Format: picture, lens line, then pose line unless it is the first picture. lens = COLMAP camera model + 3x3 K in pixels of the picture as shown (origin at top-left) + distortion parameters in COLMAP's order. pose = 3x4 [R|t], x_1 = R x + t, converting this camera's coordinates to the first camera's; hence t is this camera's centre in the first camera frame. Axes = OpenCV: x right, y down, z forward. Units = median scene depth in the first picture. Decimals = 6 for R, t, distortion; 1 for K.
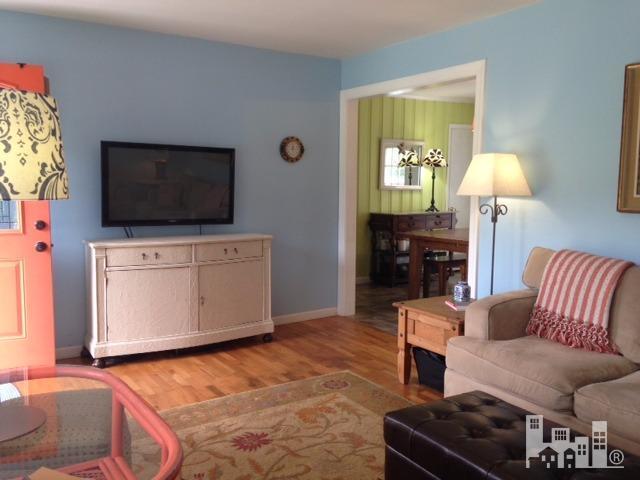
lens RADIAL K [[588.6, 0, 320.4], [0, 588.6, 237.3], [0, 0, 1]] dist [0.215851, -0.377985]
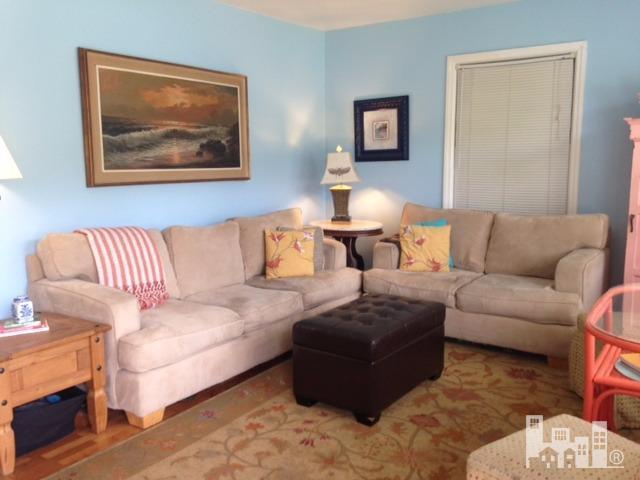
lens RADIAL K [[588.6, 0, 320.4], [0, 588.6, 237.3], [0, 0, 1]] dist [0.215851, -0.377985]
pose [[-0.375393, -0.138555, 0.916451, -0.688003], [0.087773, 0.979006, 0.183966, -0.120568], [-0.922700, 0.149499, -0.355350, 1.065967]]
